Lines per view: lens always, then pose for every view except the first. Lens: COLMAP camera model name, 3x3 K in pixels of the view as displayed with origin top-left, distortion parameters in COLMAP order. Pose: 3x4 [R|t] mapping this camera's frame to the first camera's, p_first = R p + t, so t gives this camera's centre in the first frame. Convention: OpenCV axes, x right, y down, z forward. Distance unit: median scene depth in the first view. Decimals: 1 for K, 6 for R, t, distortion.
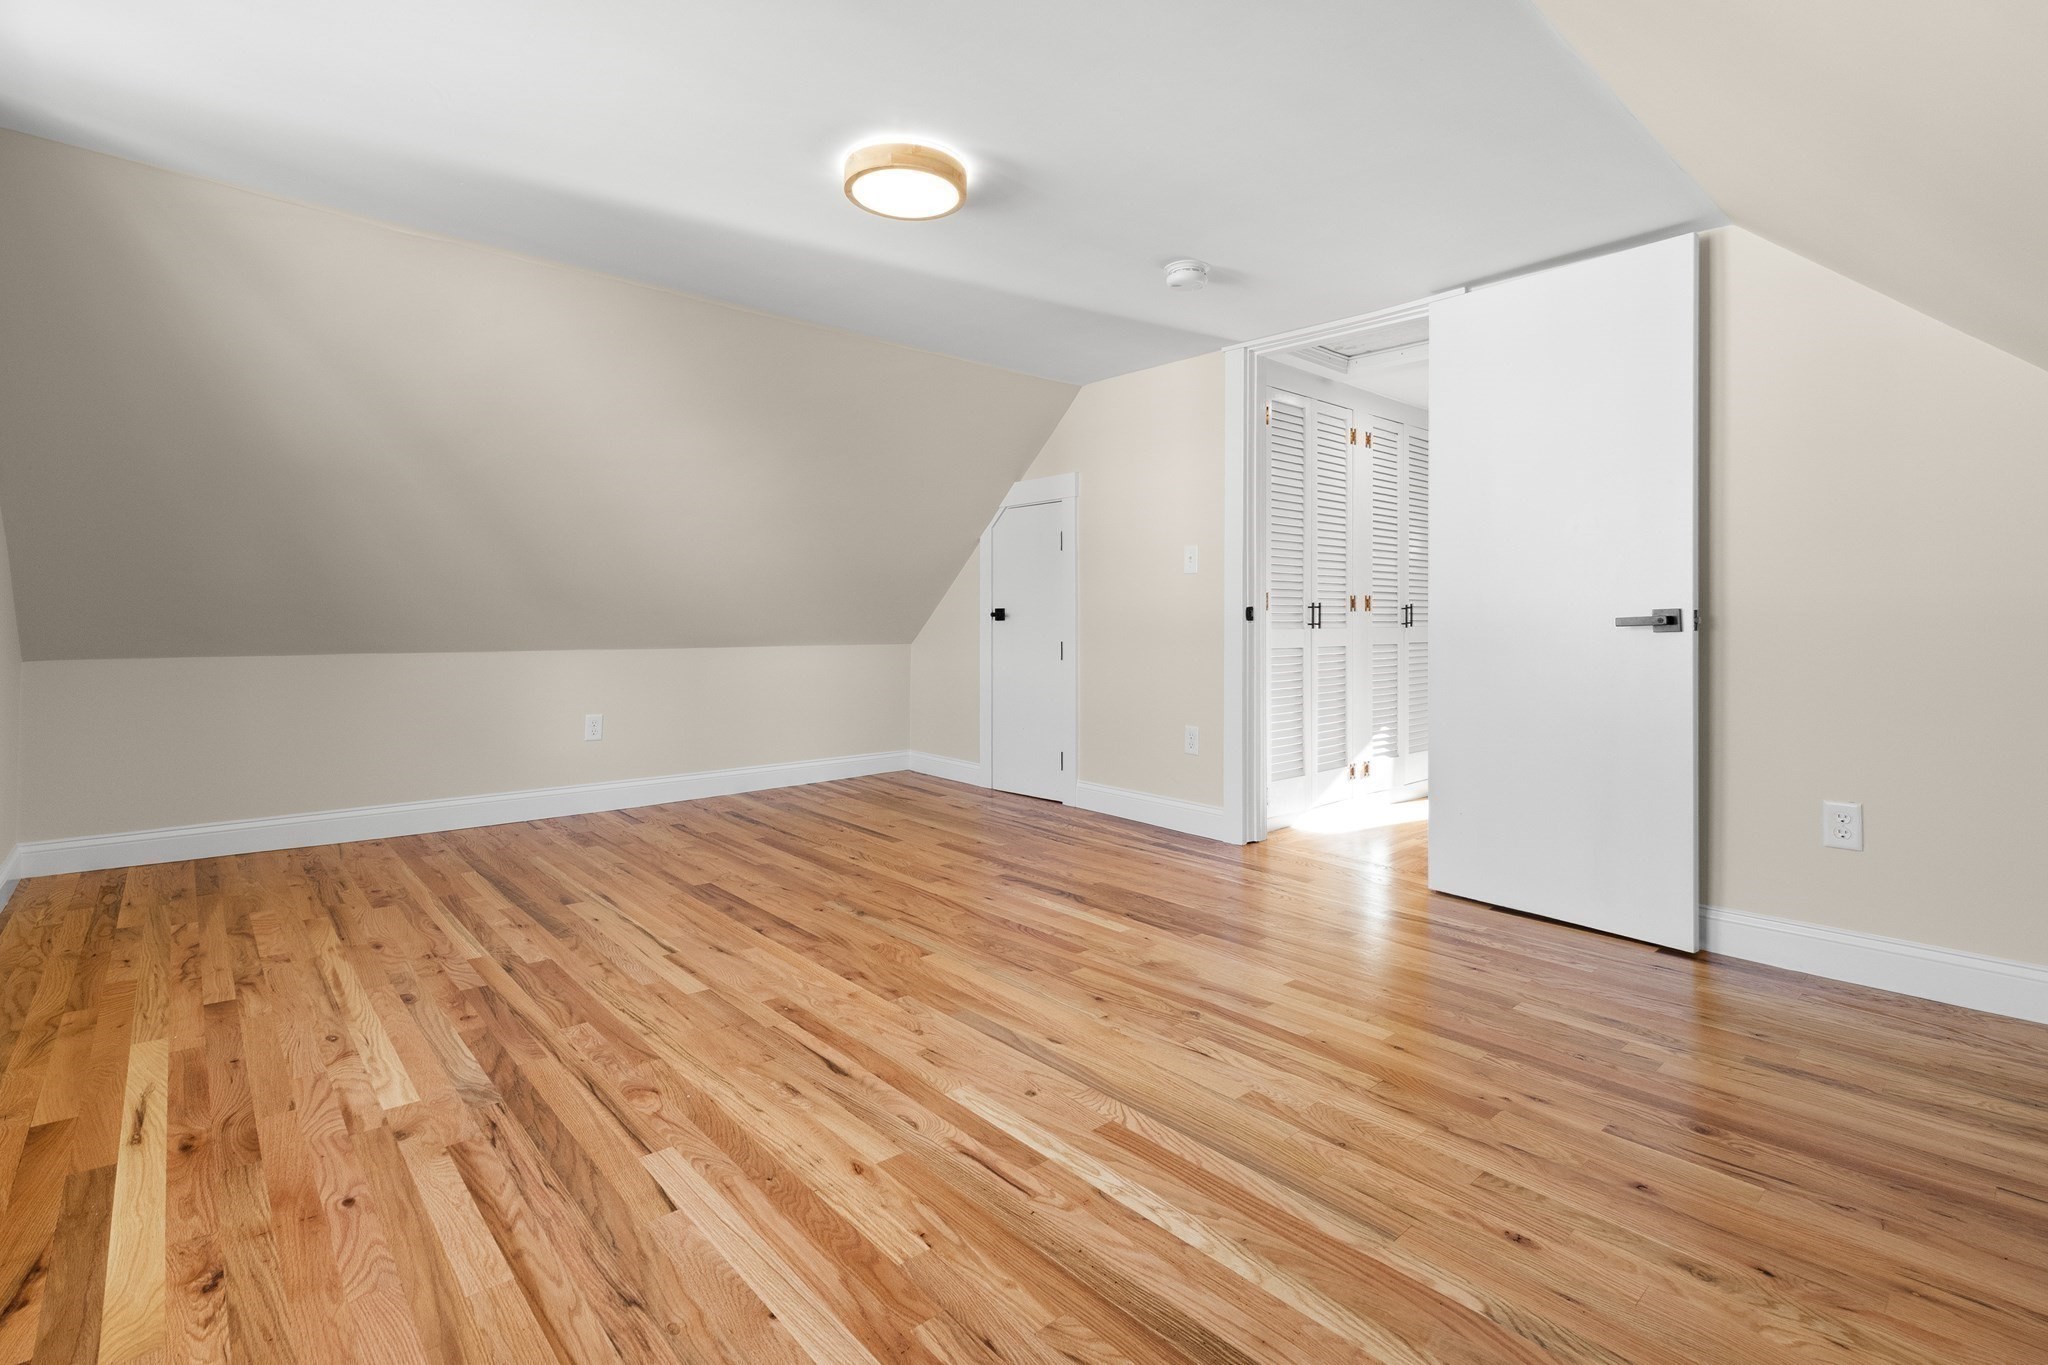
lens RADIAL K [[914.9, 0, 1023.2], [0, 914.9, 615.8], [0, 0, 1]] dist [0.005013, 0.000155]
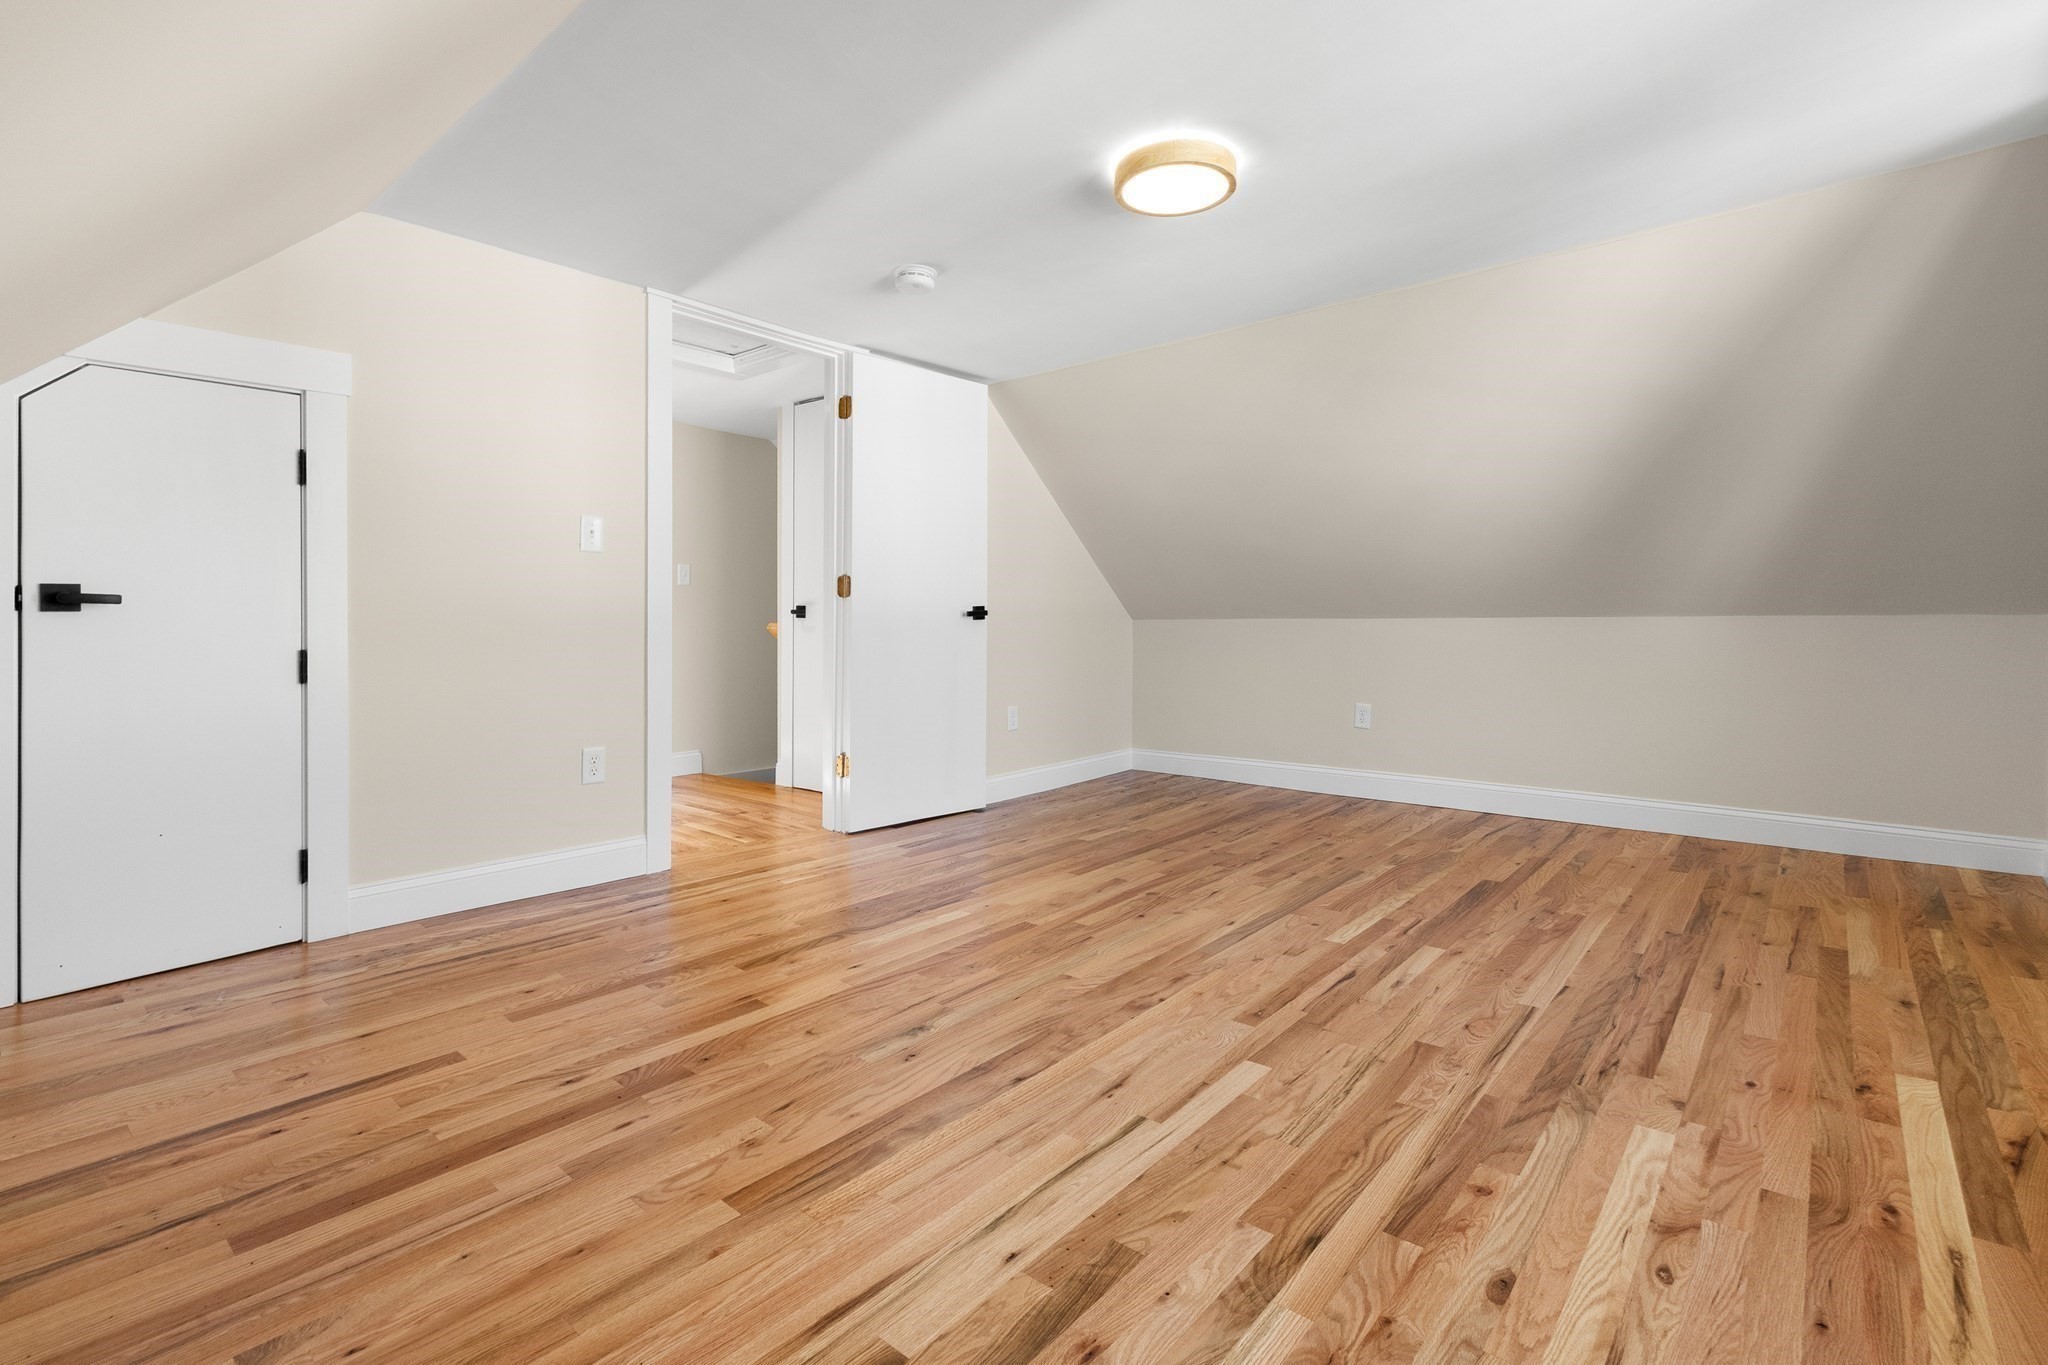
lens RADIAL K [[914.9, 0, 1020.6], [0, 914.9, 625.4], [0, 0, 1]] dist [0.005013, 0.000155]
pose [[-0.096845, -0.012213, 0.995224, -1.408306], [-0.007228, 0.999907, 0.011568, 0.010521], [-0.995273, -0.006073, -0.096925, 1.589850]]
